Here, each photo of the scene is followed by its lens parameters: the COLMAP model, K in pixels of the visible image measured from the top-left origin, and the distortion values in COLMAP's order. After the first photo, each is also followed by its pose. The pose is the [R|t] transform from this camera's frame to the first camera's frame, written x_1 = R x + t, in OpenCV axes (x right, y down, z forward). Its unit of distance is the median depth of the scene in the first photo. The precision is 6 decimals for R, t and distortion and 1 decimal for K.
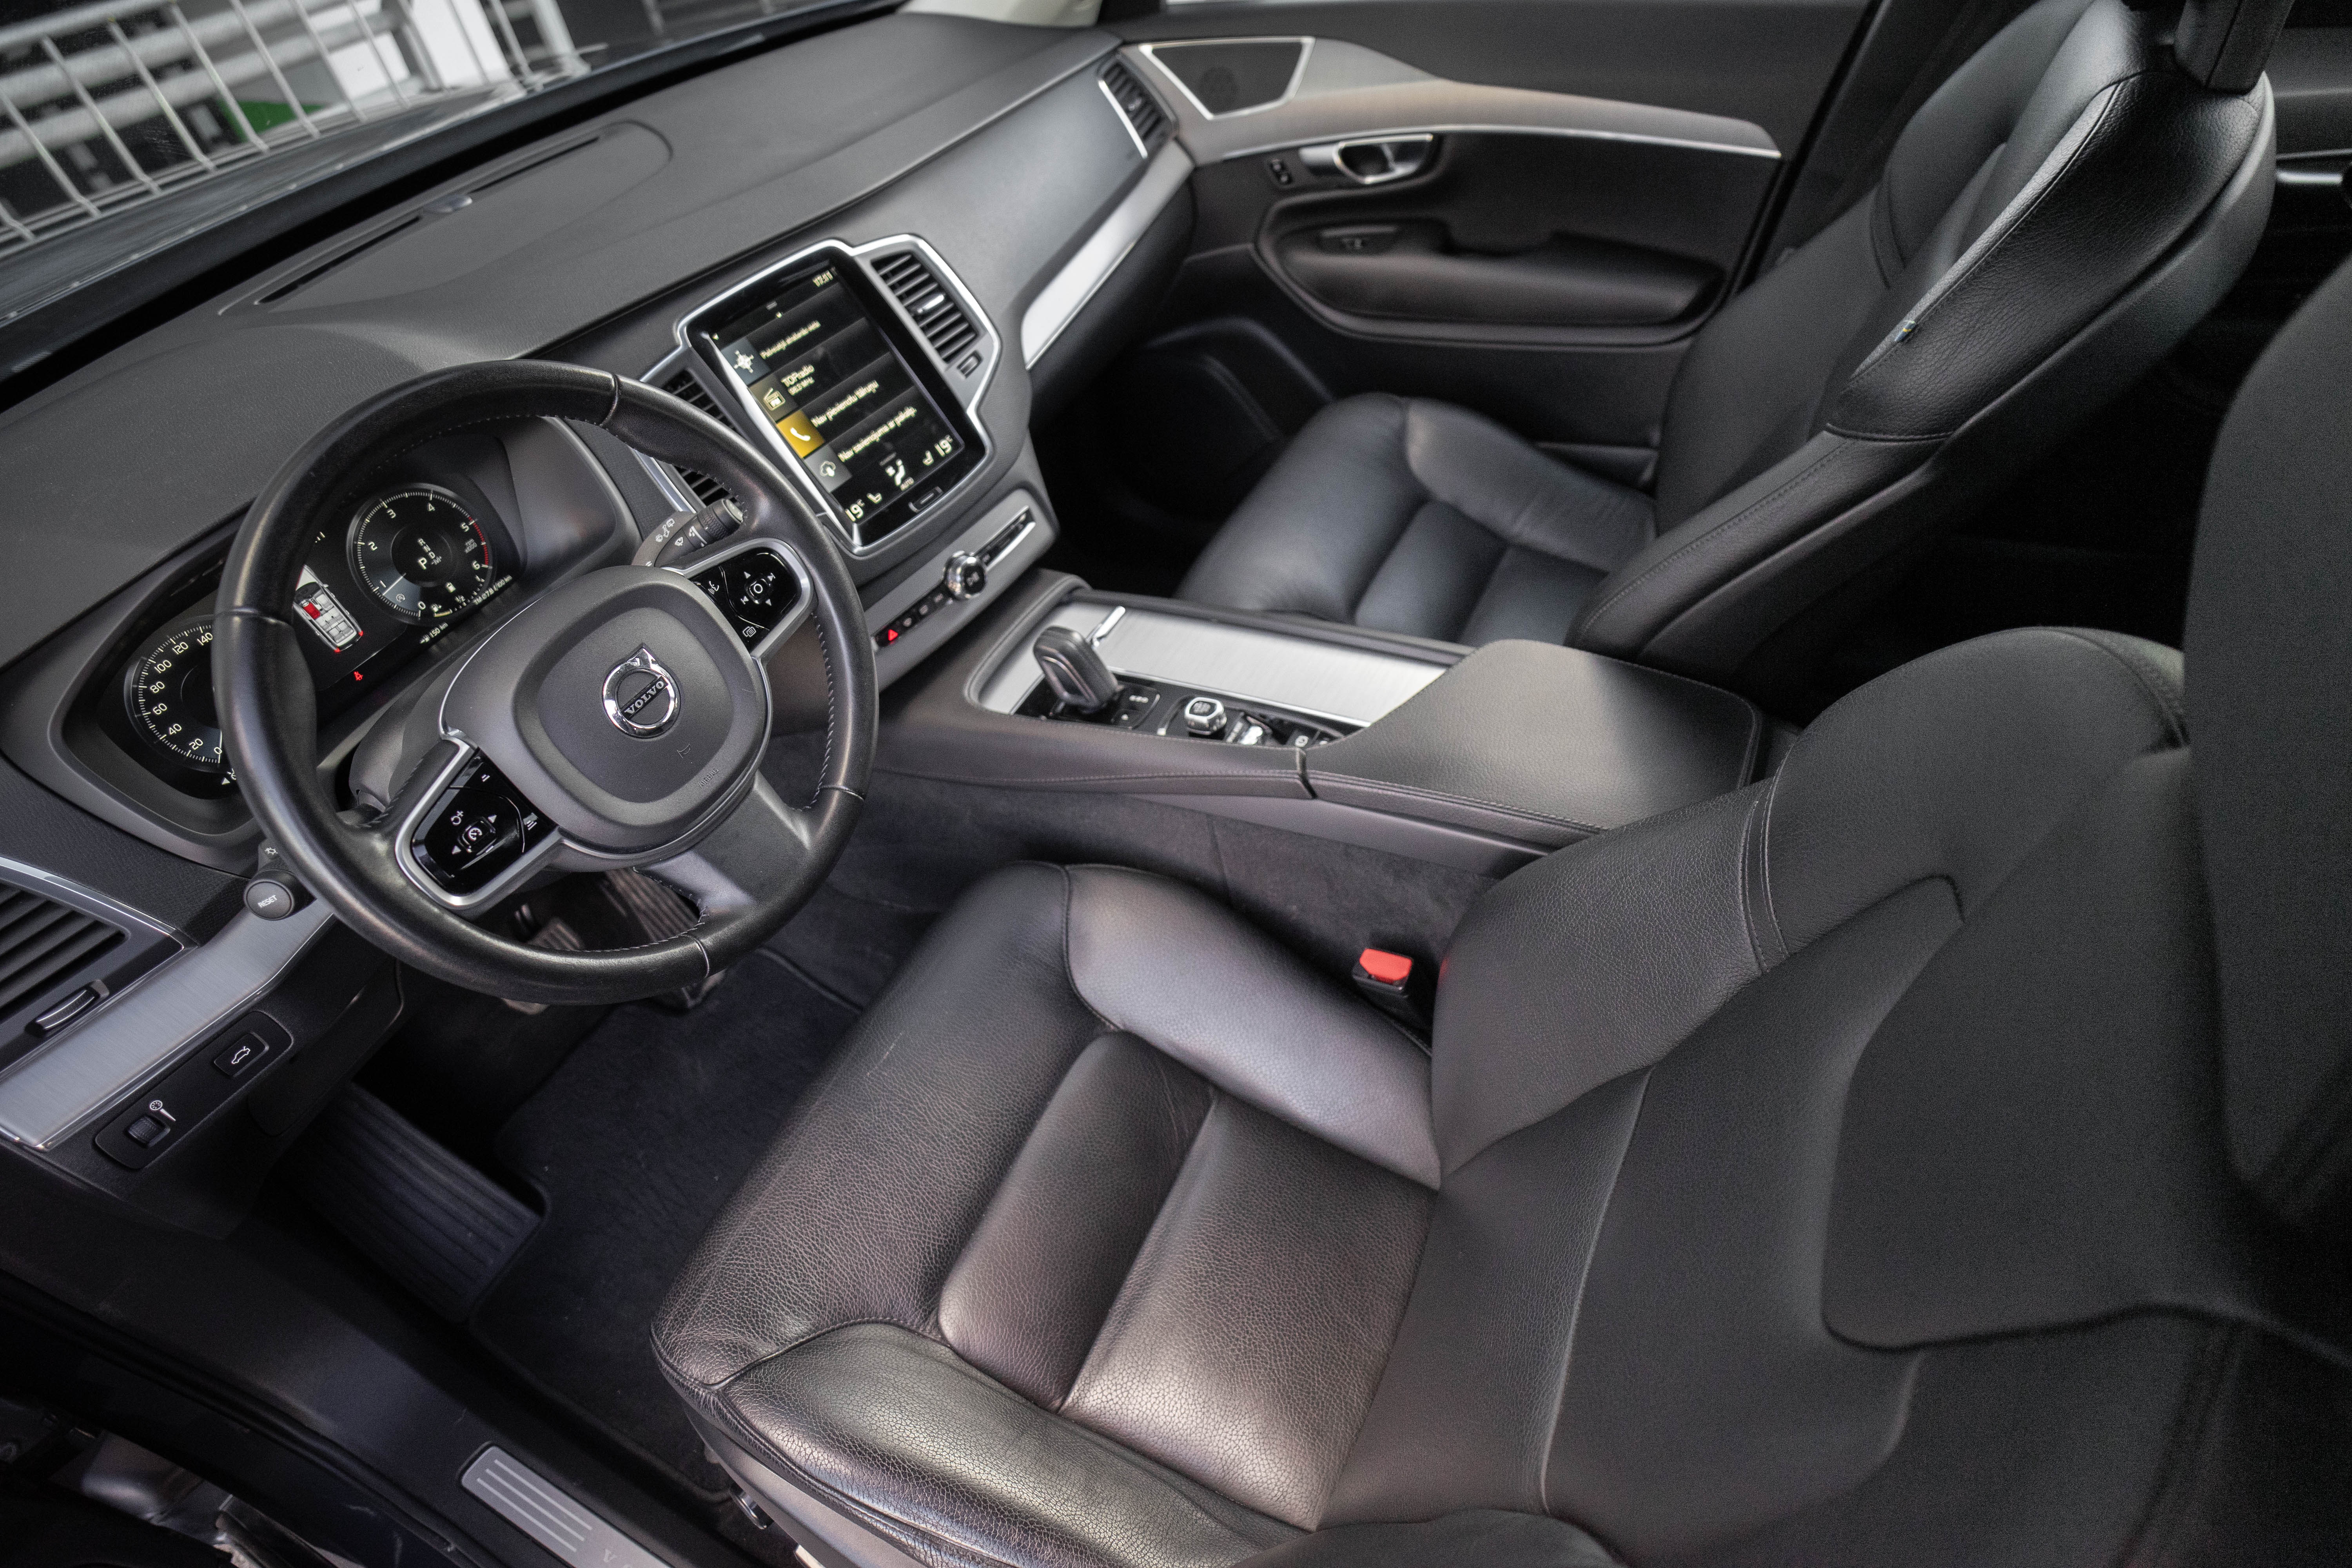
lens RADIAL K [[1225.1, 0, 1185.0], [0, 1225.1, 772.2], [0, 0, 1]] dist [-0.056920, 0.025590]
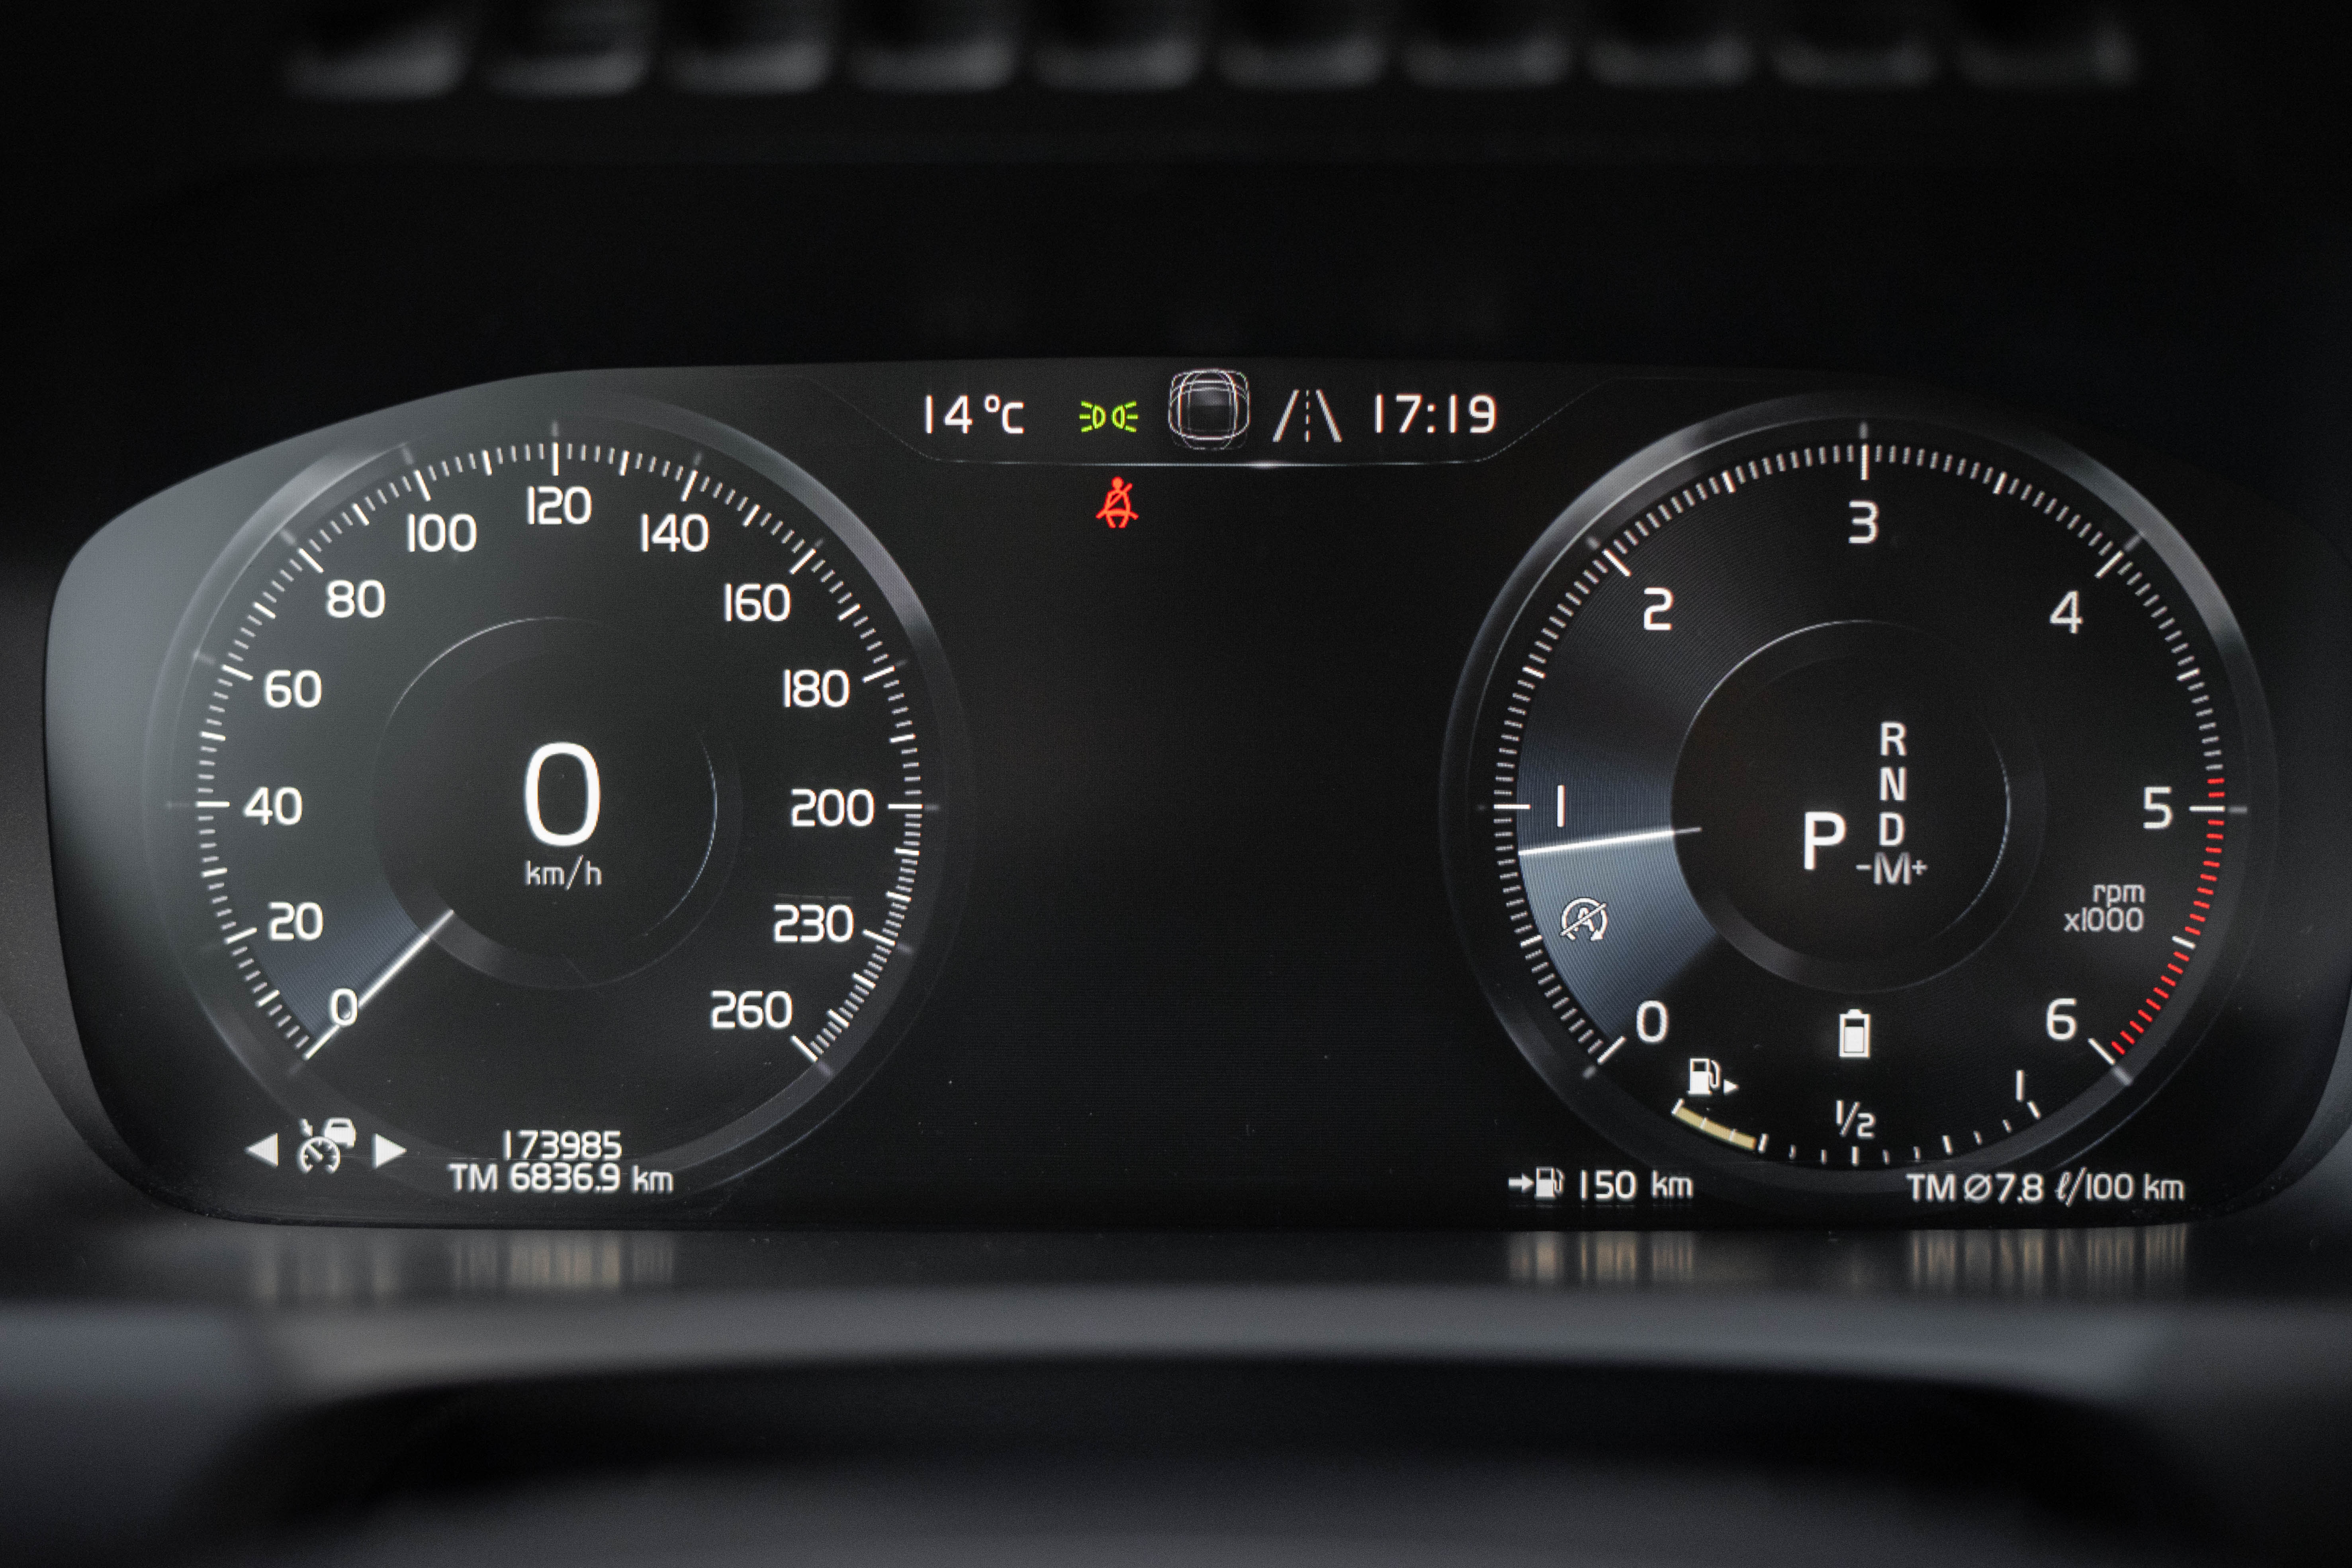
lens RADIAL K [[3682.5, 0, 1176.4], [0, 3682.5, 756.3], [0, 0, 1]] dist [-0.074609, 0.051059]
pose [[0.430874, 0.394182, -0.811768, -0.218980], [-0.665146, 0.746652, 0.009513, -0.108757], [0.609859, 0.535846, 0.583902, 0.542866]]
